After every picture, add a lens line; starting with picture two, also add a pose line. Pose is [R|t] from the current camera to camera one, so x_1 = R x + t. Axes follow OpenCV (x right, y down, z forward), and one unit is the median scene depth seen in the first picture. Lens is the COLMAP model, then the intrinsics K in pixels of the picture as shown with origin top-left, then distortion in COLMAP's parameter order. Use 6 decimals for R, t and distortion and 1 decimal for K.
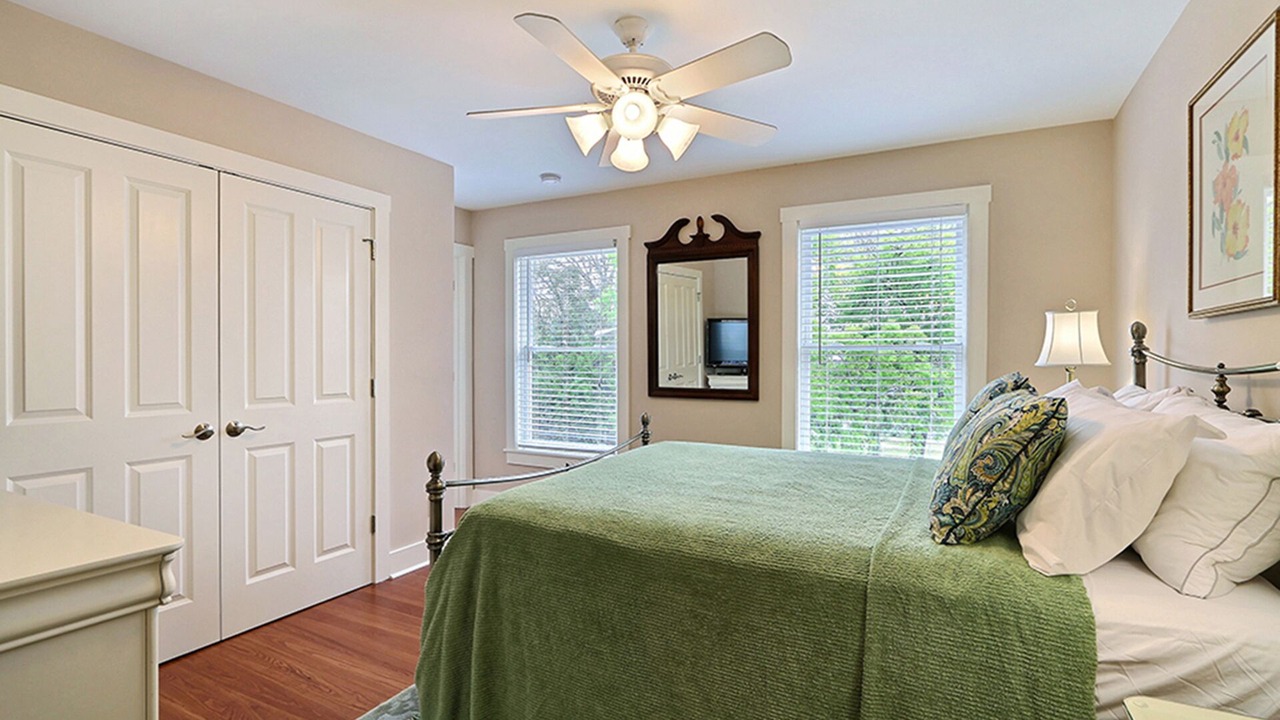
lens RADIAL K [[589.3, 0, 644.6], [0, 589.3, 360.0], [0, 0, 1]] dist [-0.007204, -0.000027]
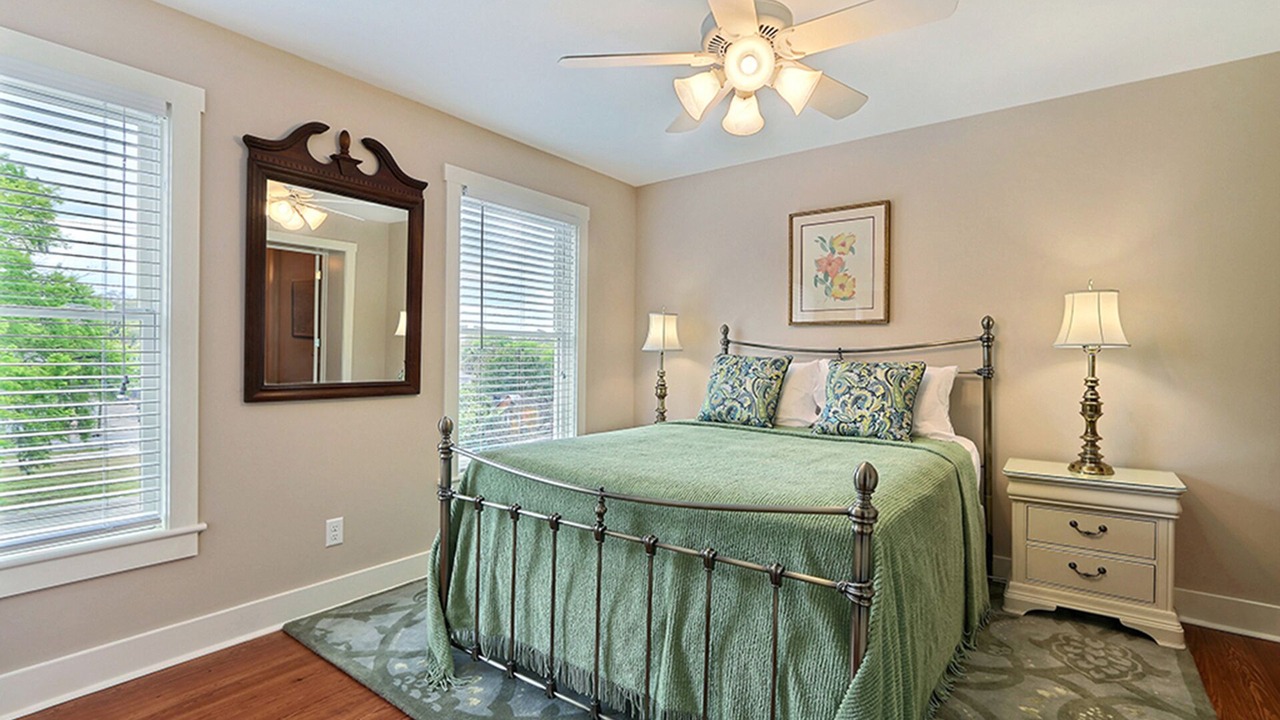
lens RADIAL K [[589.3, 0, 644.6], [0, 589.3, 360.0], [0, 0, 1]] dist [-0.007204, -0.000027]
pose [[0.168759, -0.007264, 0.985631, -0.521463], [-0.003562, 0.999962, 0.007979, 0.014707], [-0.985651, -0.004857, 0.168727, 0.547993]]
